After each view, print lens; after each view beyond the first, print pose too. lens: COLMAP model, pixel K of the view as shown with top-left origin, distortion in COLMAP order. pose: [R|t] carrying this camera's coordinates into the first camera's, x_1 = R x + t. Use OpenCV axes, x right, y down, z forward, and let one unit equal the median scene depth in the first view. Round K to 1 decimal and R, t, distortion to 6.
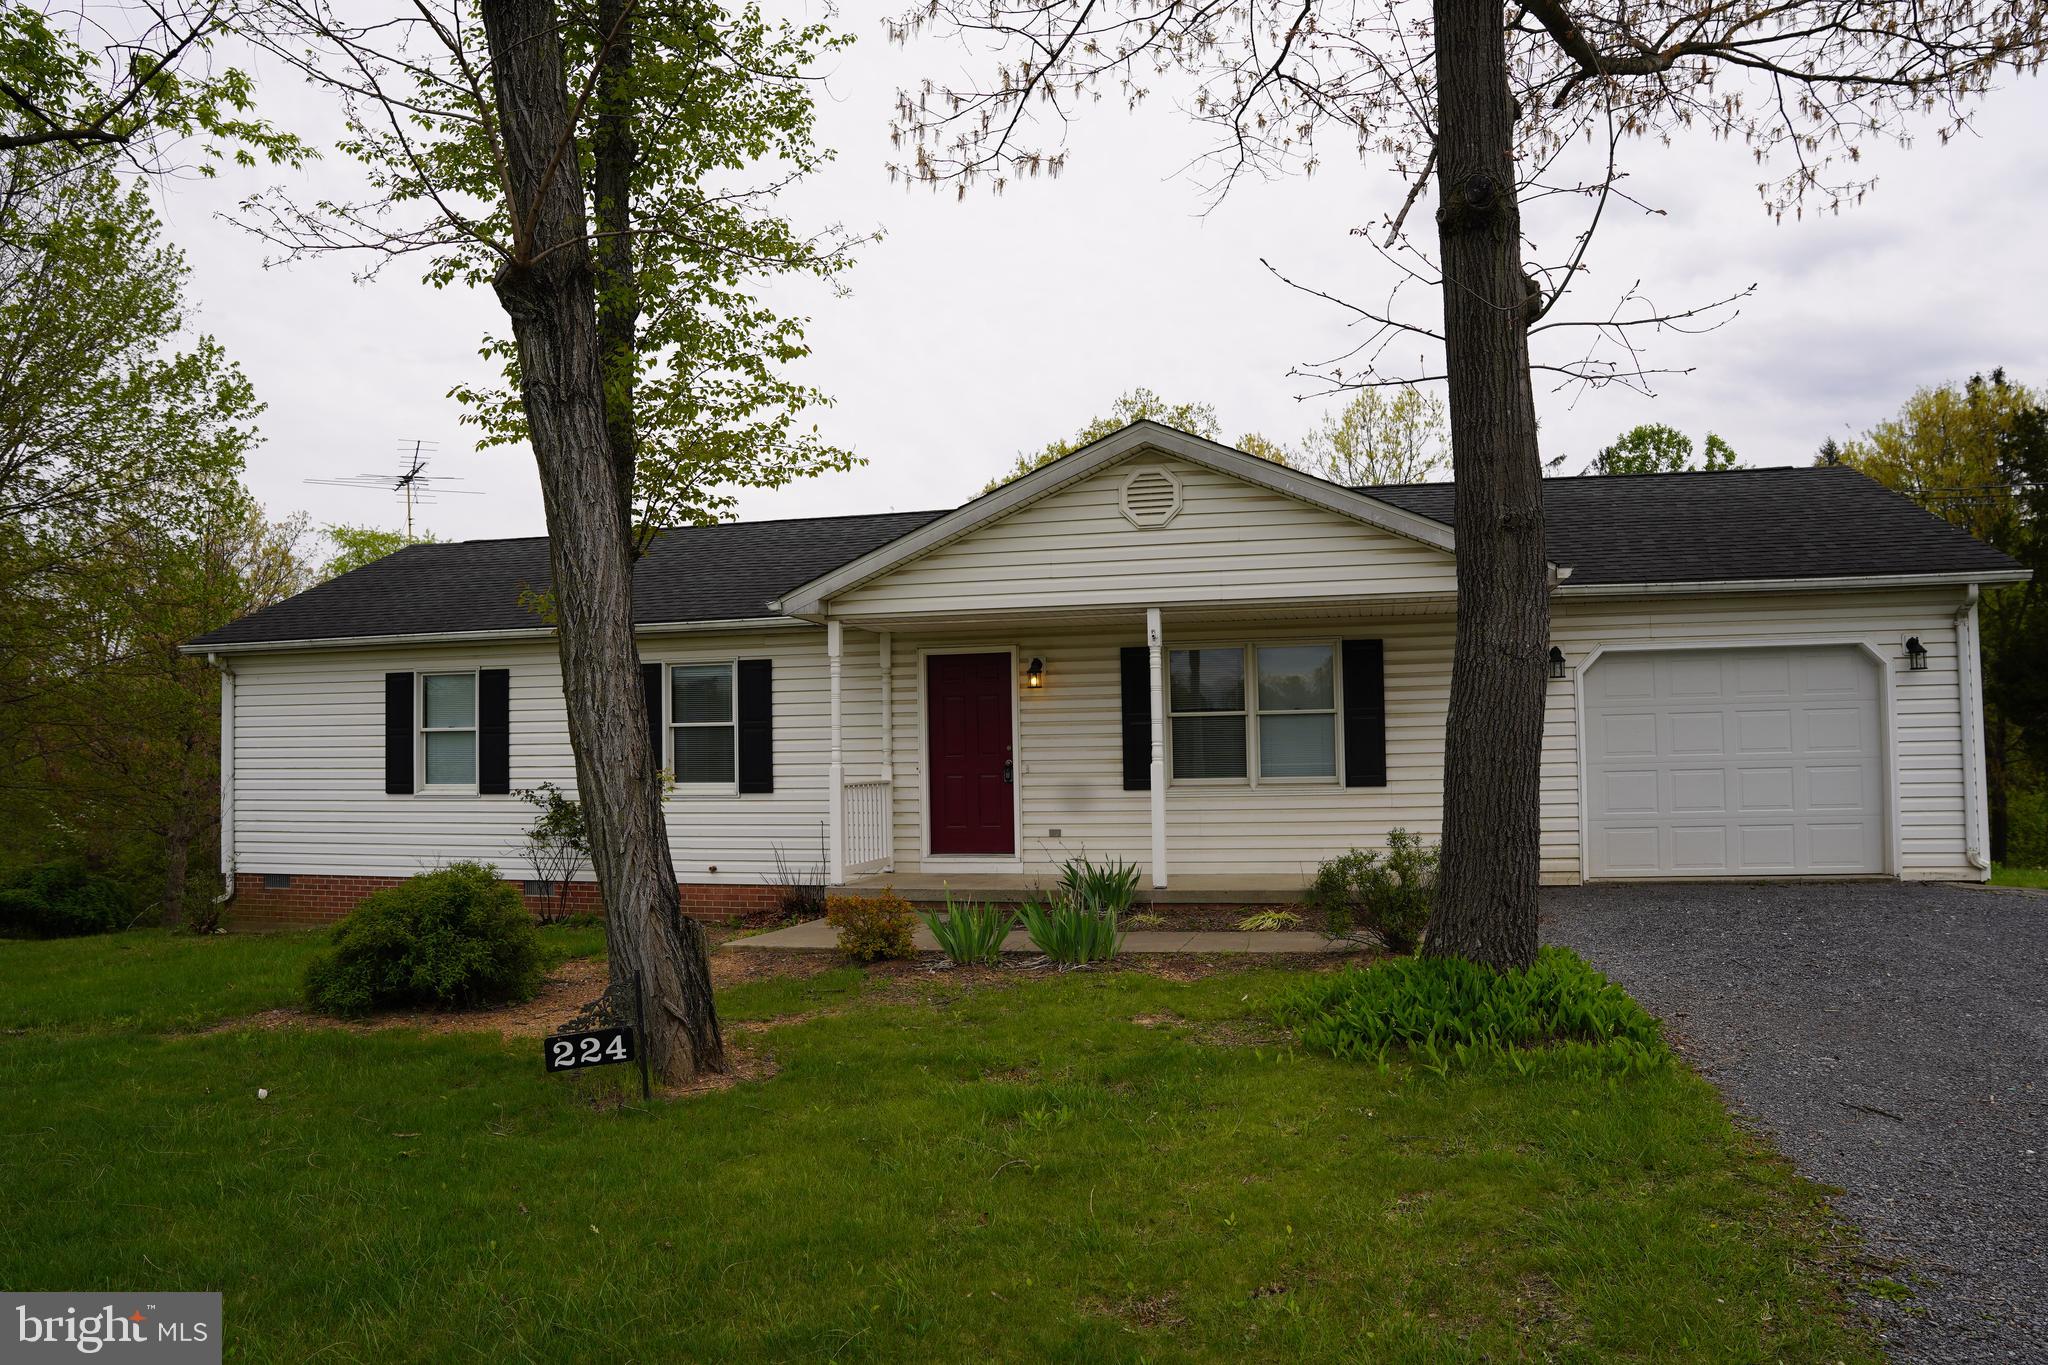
lens RADIAL K [[1395.1, 0, 1024.0], [0, 1395.1, 682.5], [0, 0, 1]] dist [-0.190547, 0.179312]
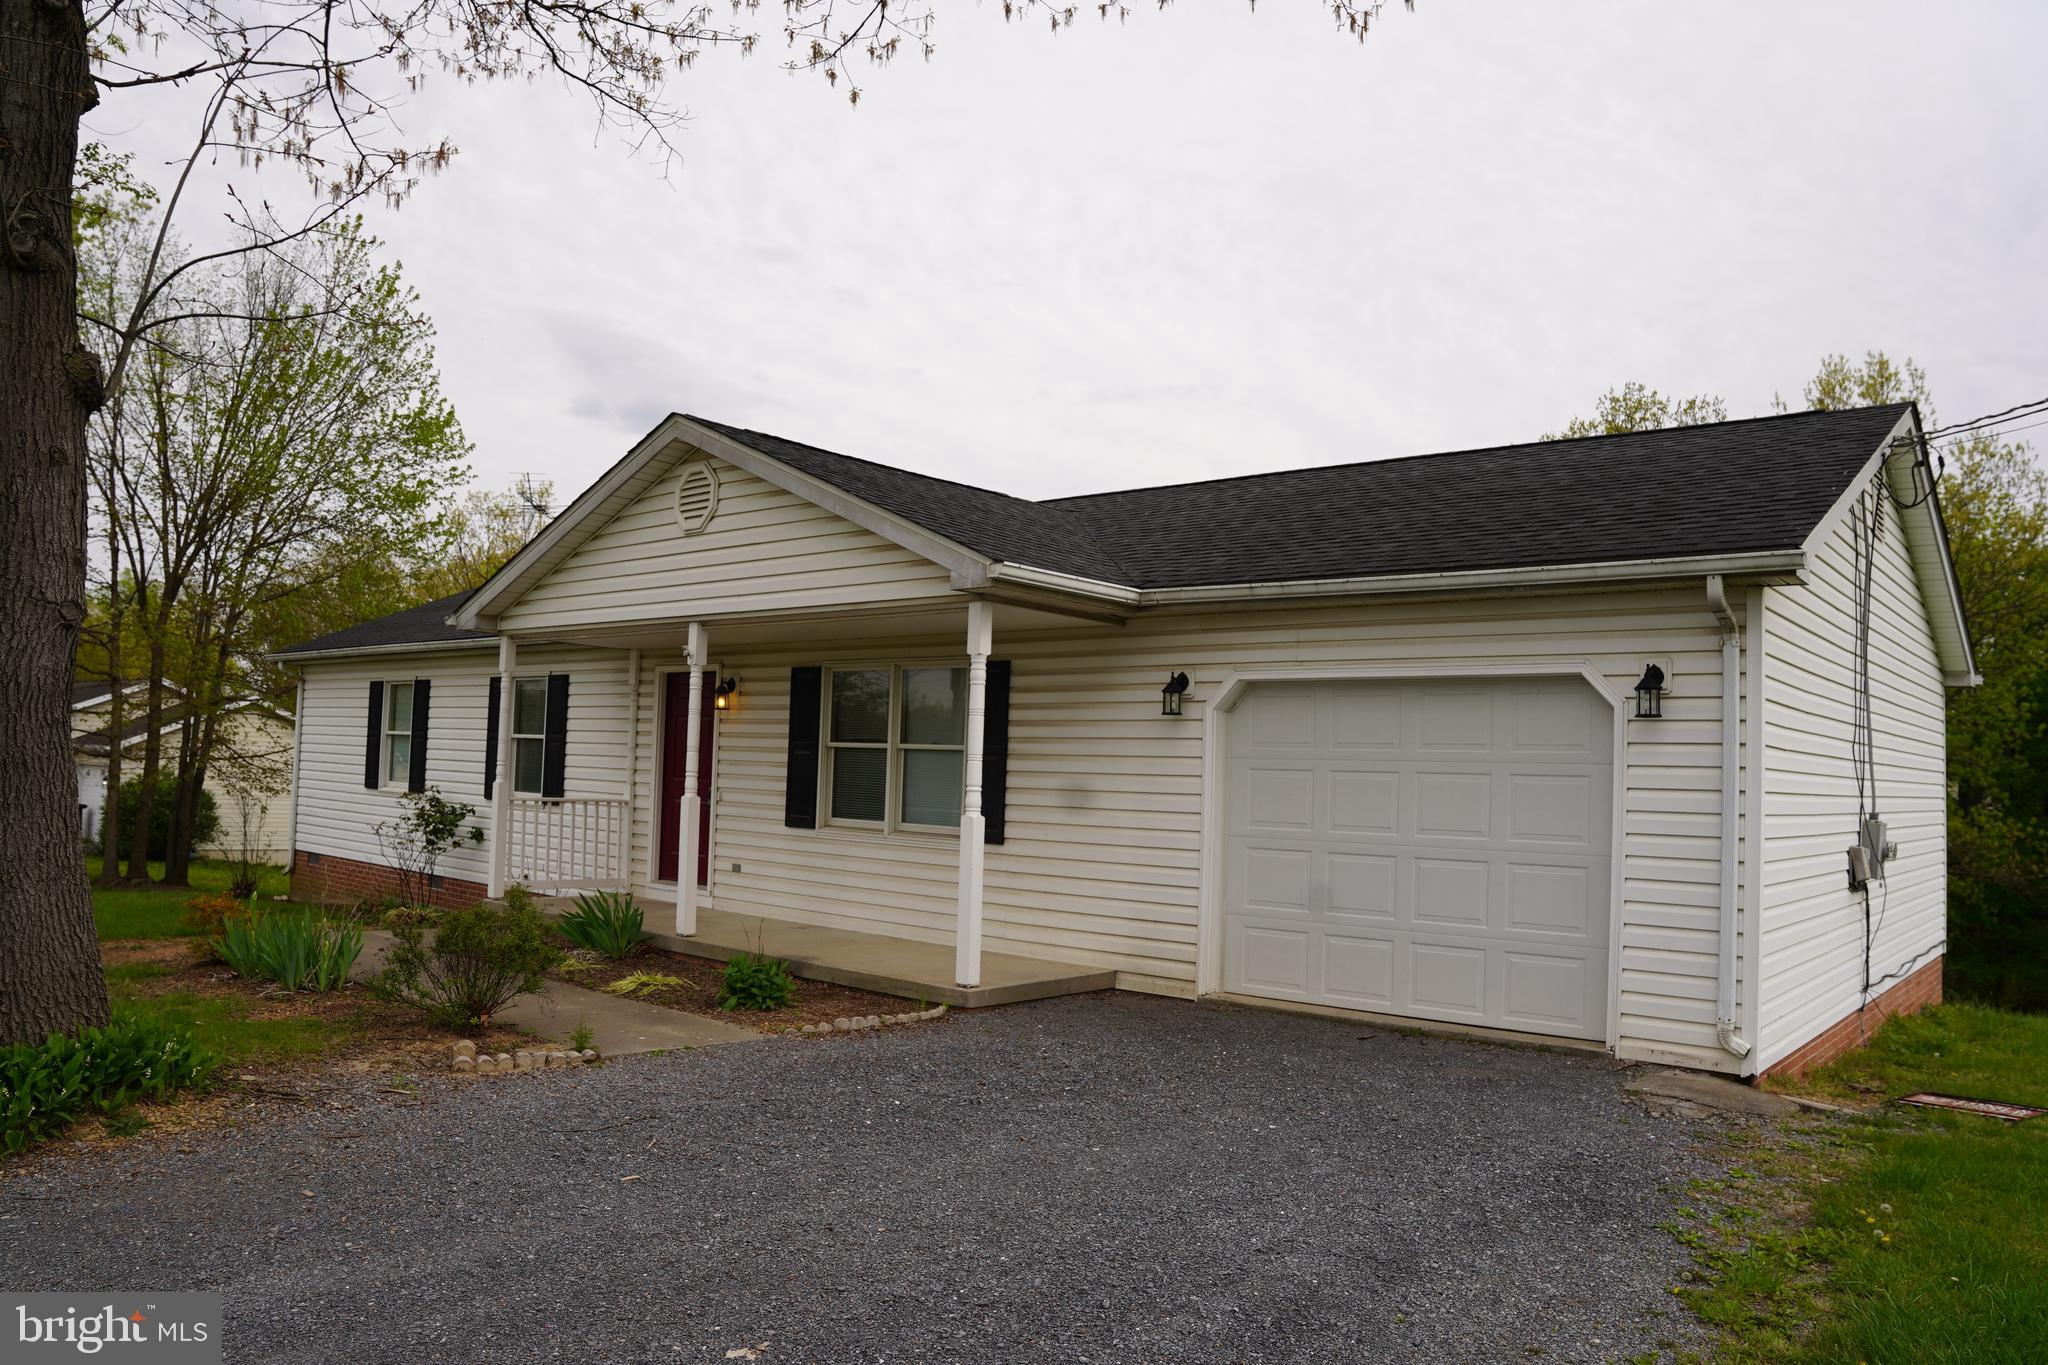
lens RADIAL K [[1421.9, 0, 1024.0], [0, 1421.9, 682.5], [0, 0, 1]] dist [-0.115043, -0.000011]
pose [[0.885050, 0.019511, -0.465087, 0.608909], [-0.027696, 0.999558, -0.010772, -0.009360], [0.464671, 0.022415, 0.885200, 0.254436]]
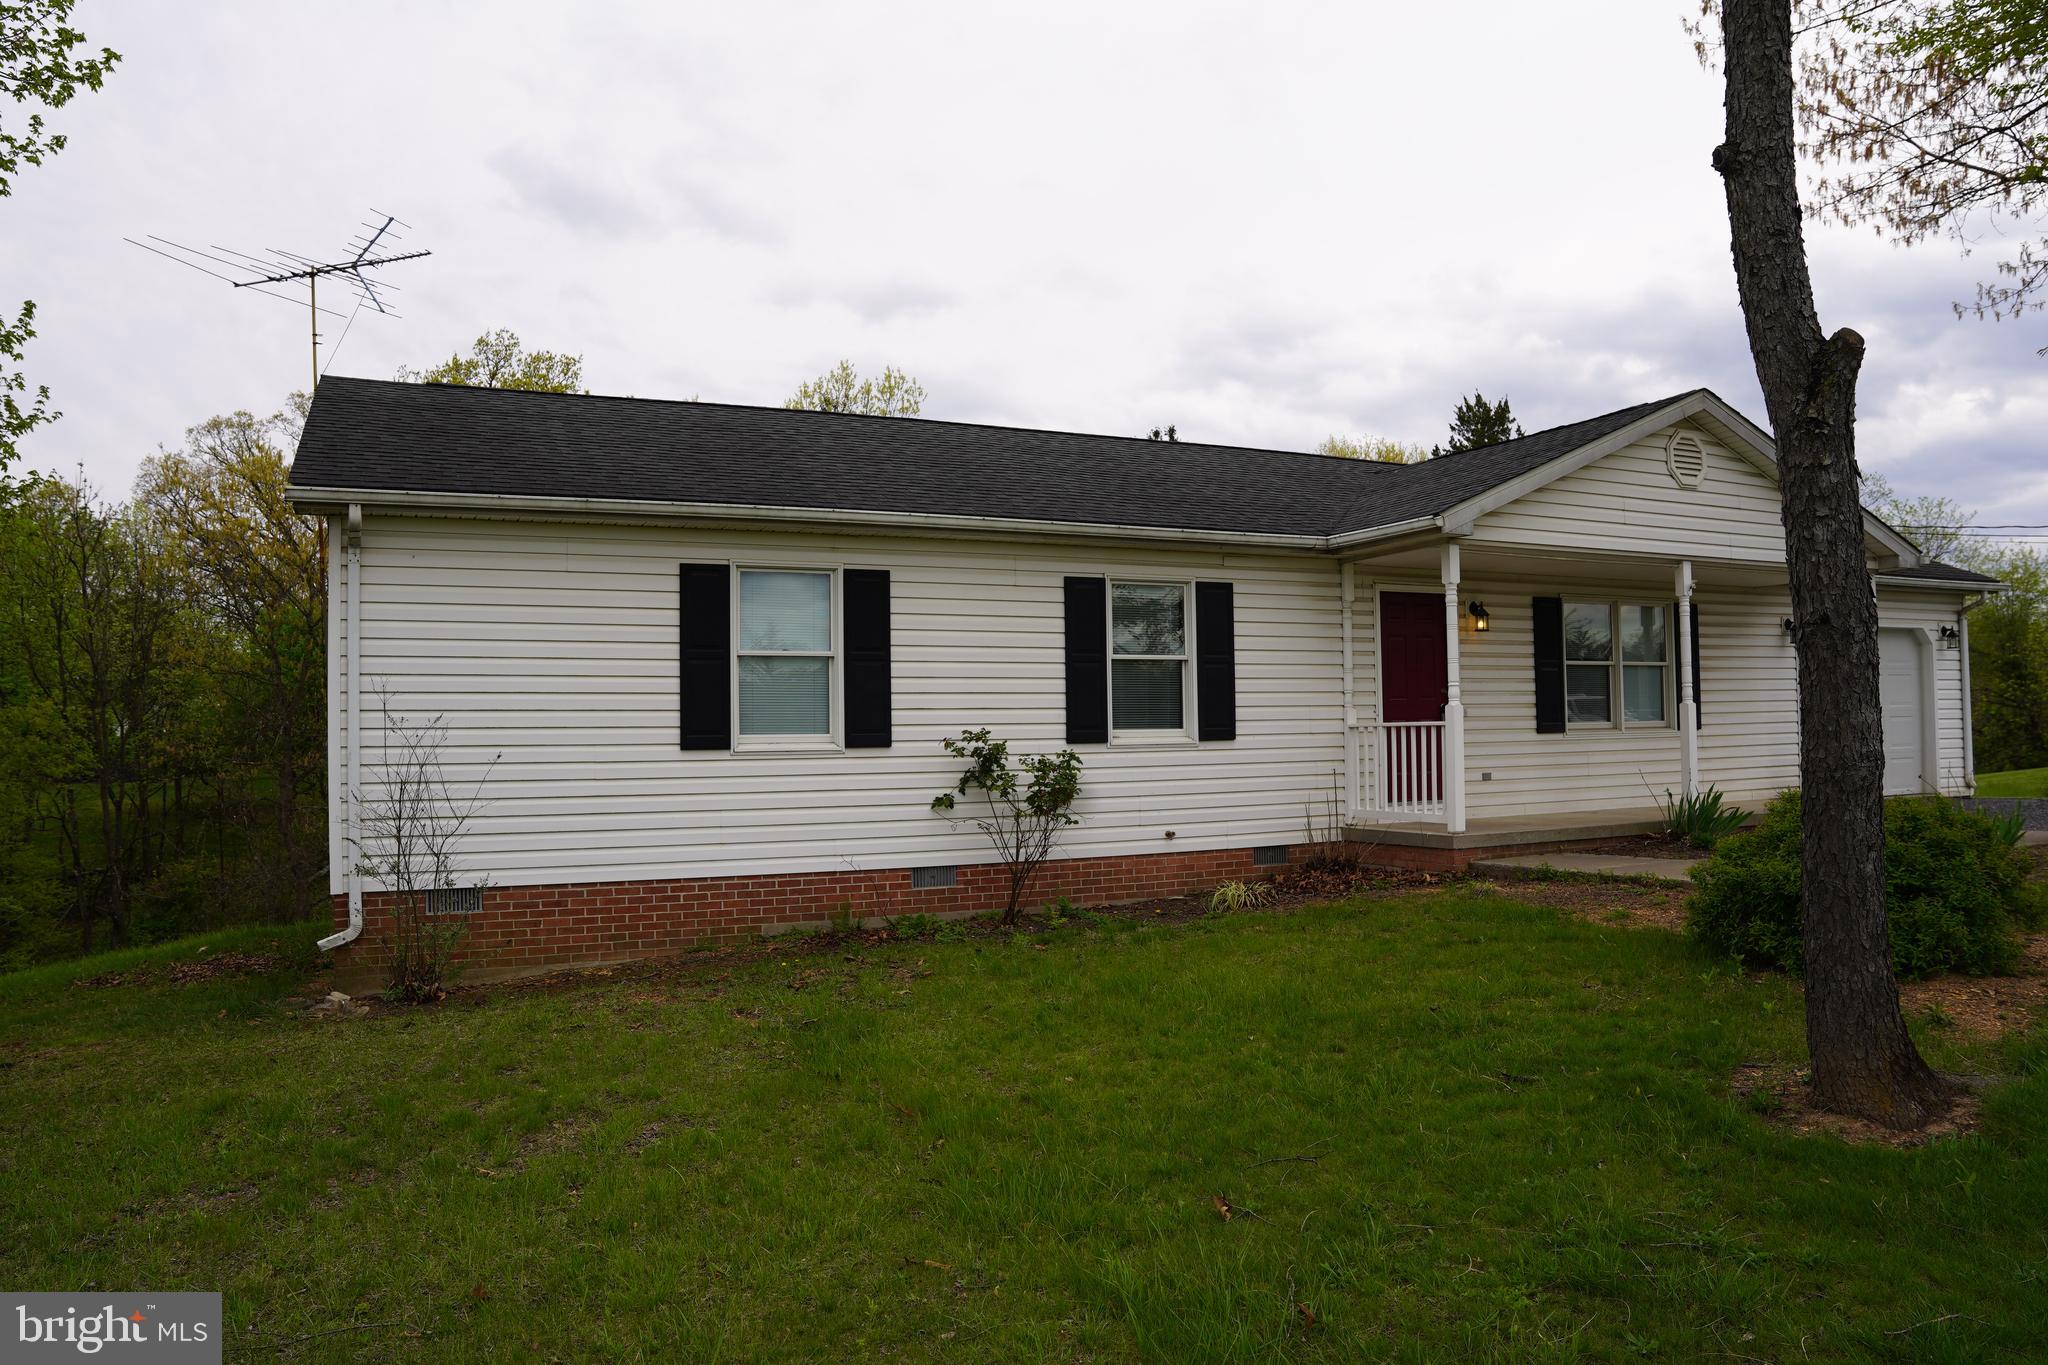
lens RADIAL K [[1395.1, 0, 1024.0], [0, 1395.1, 682.5], [0, 0, 1]] dist [-0.190547, 0.179312]
pose [[0.785697, 0.026456, 0.618045, -0.834256], [-0.030072, 0.999537, -0.004557, 0.053746], [-0.617880, -0.015006, 0.786129, 0.422953]]
